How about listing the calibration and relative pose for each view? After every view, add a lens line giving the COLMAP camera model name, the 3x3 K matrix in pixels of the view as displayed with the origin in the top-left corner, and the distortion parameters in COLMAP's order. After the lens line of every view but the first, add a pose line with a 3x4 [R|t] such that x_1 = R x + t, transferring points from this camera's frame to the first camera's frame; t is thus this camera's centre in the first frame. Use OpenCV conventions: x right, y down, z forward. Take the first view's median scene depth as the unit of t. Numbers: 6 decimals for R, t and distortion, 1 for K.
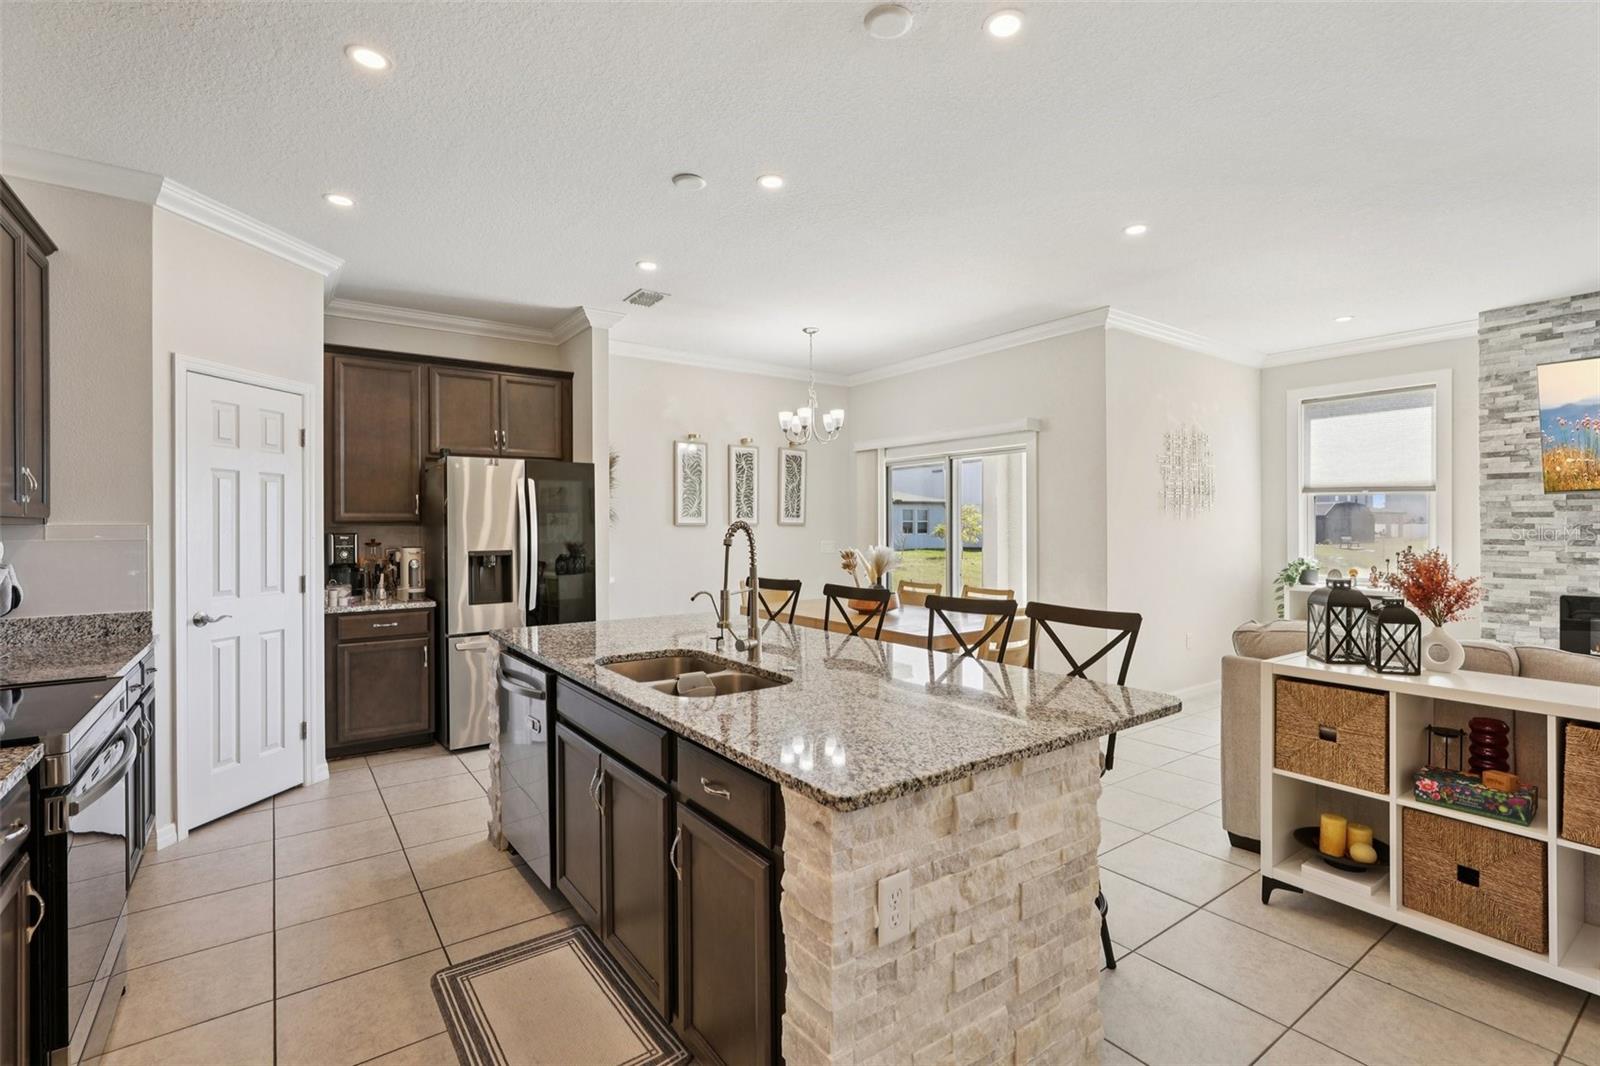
lens RADIAL K [[731.8, 0, 806.6], [0, 731.8, 524.9], [0, 0, 1]] dist [-0.009457, 0.005347]
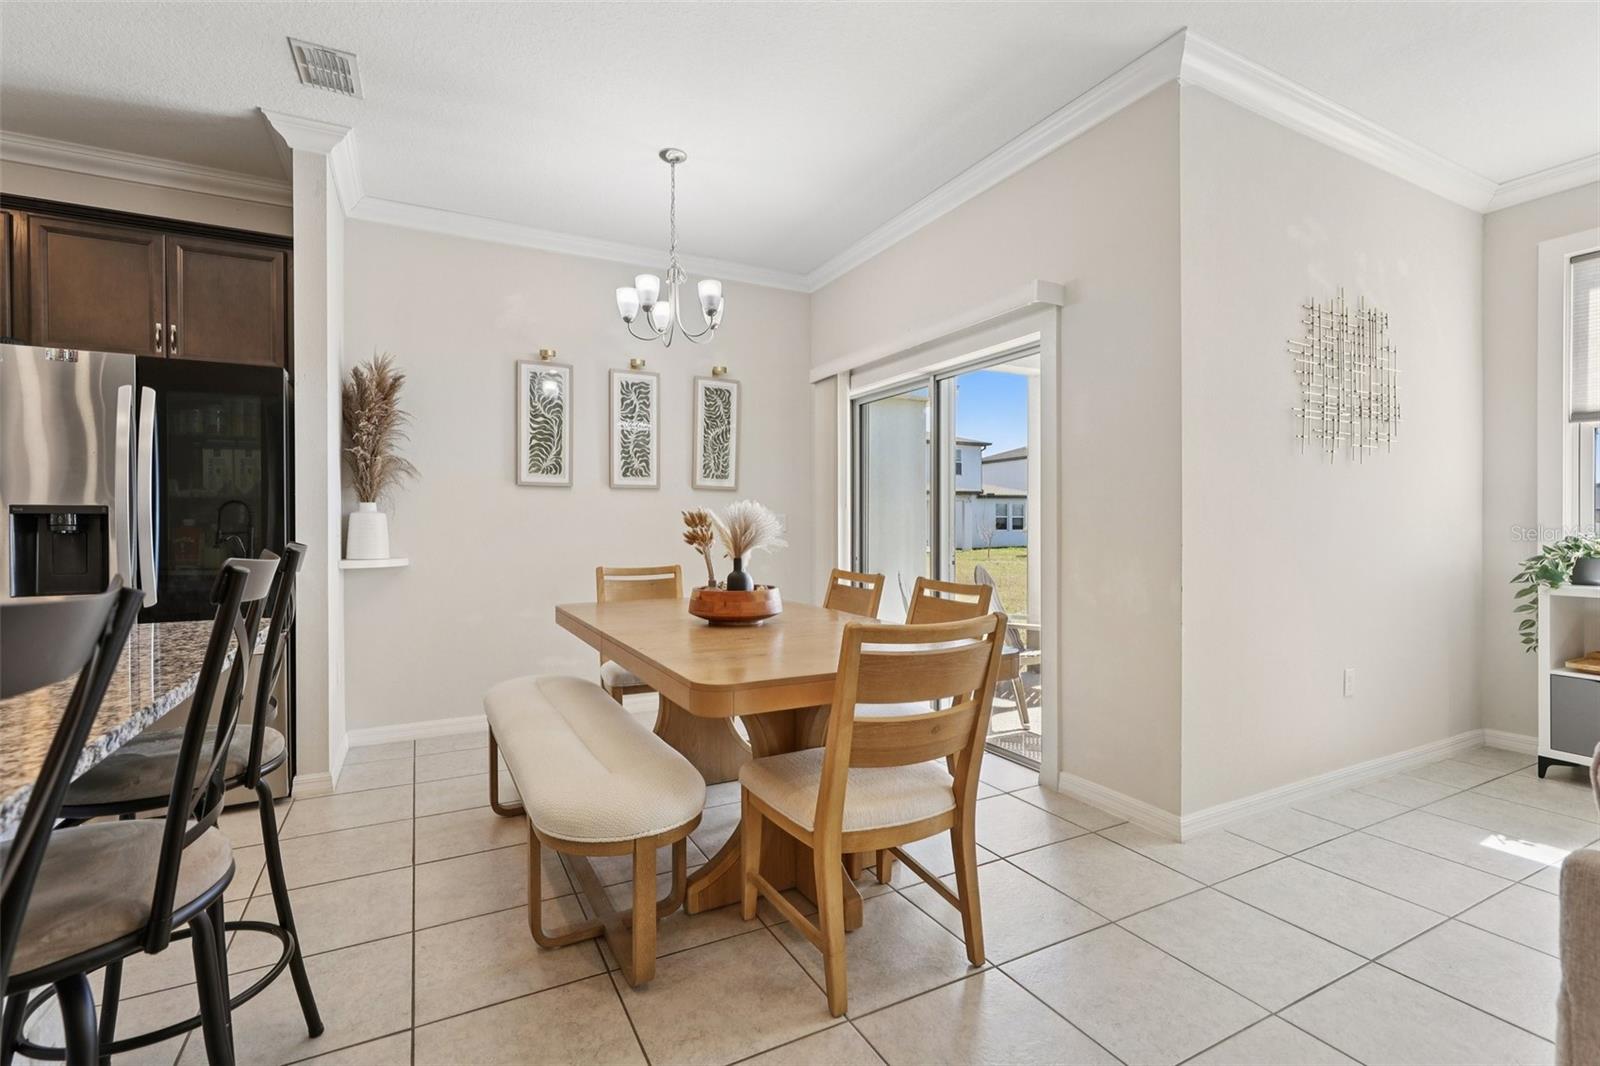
lens RADIAL K [[731.8, 0, 801.5], [0, 731.8, 526.8], [0, 0, 1]] dist [-0.009457, 0.005347]
pose [[0.989520, 0.001930, -0.144381, 0.199174], [-0.001370, 0.999991, 0.003981, 0.040371], [0.144387, -0.003742, 0.989514, 0.407842]]
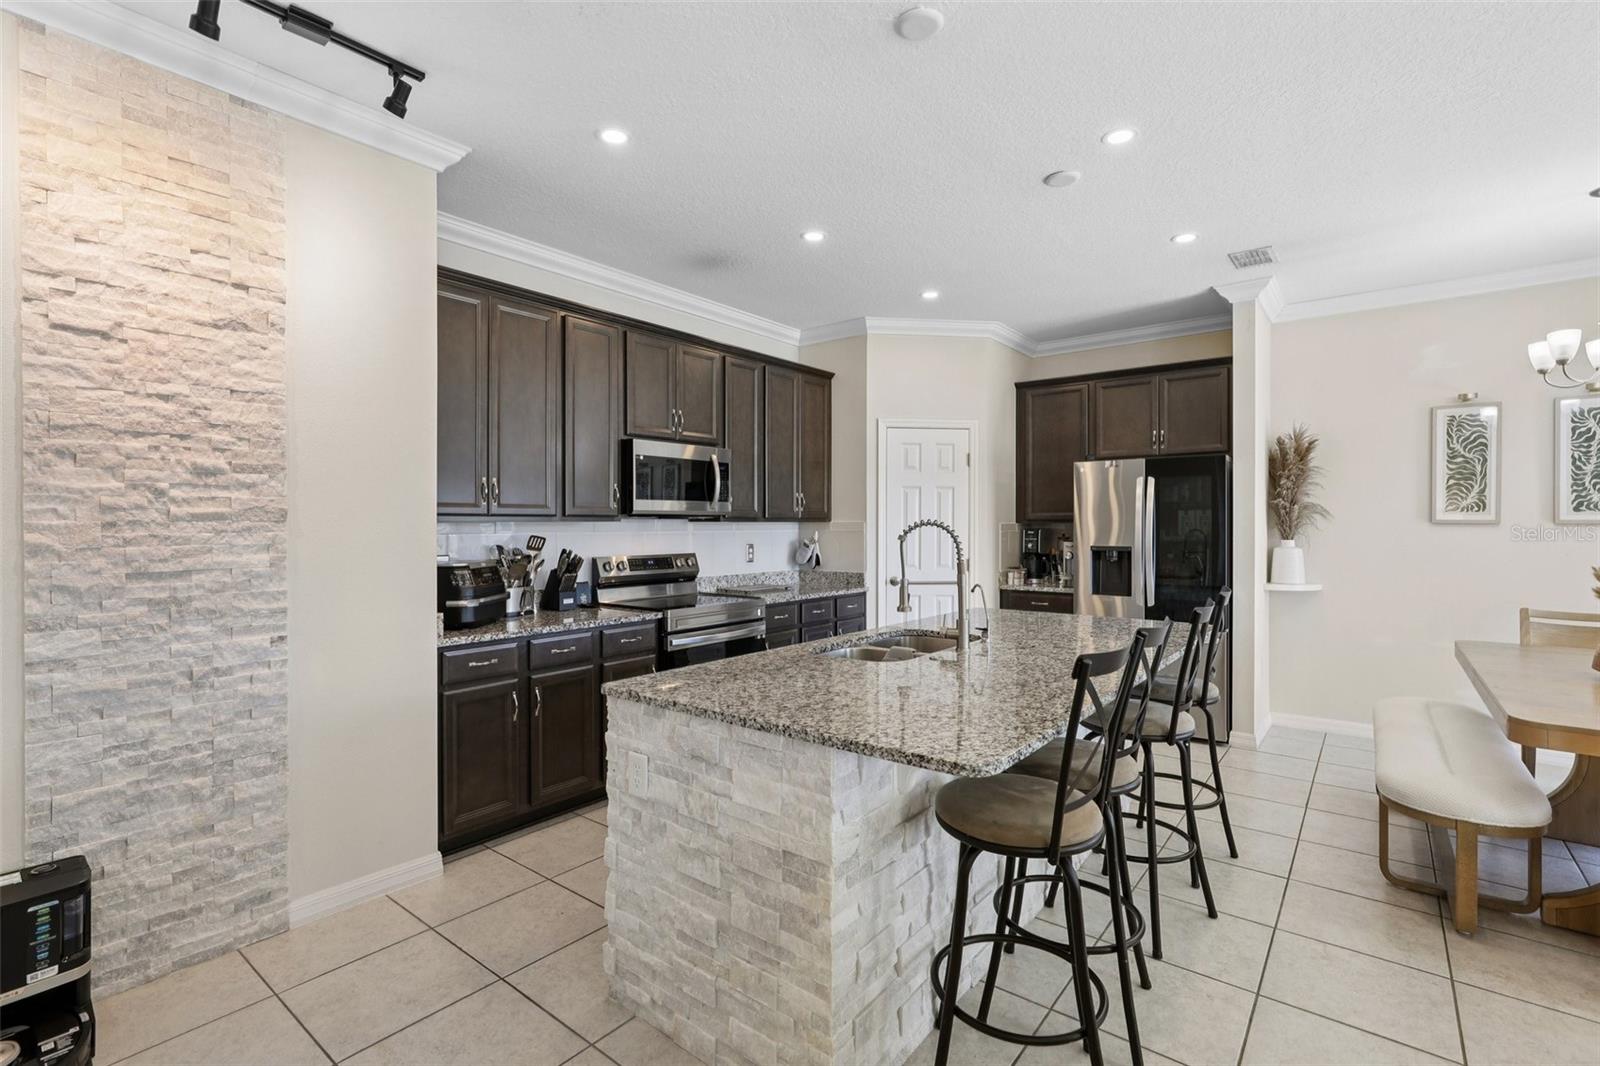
lens RADIAL K [[731.8, 0, 799.7], [0, 731.8, 527.4], [0, 0, 1]] dist [-0.009457, 0.005347]
pose [[0.266121, 0.007903, -0.963907, 0.394770], [-0.000994, 0.999968, 0.007924, -0.000438], [0.963939, -0.001150, 0.266121, 0.217919]]
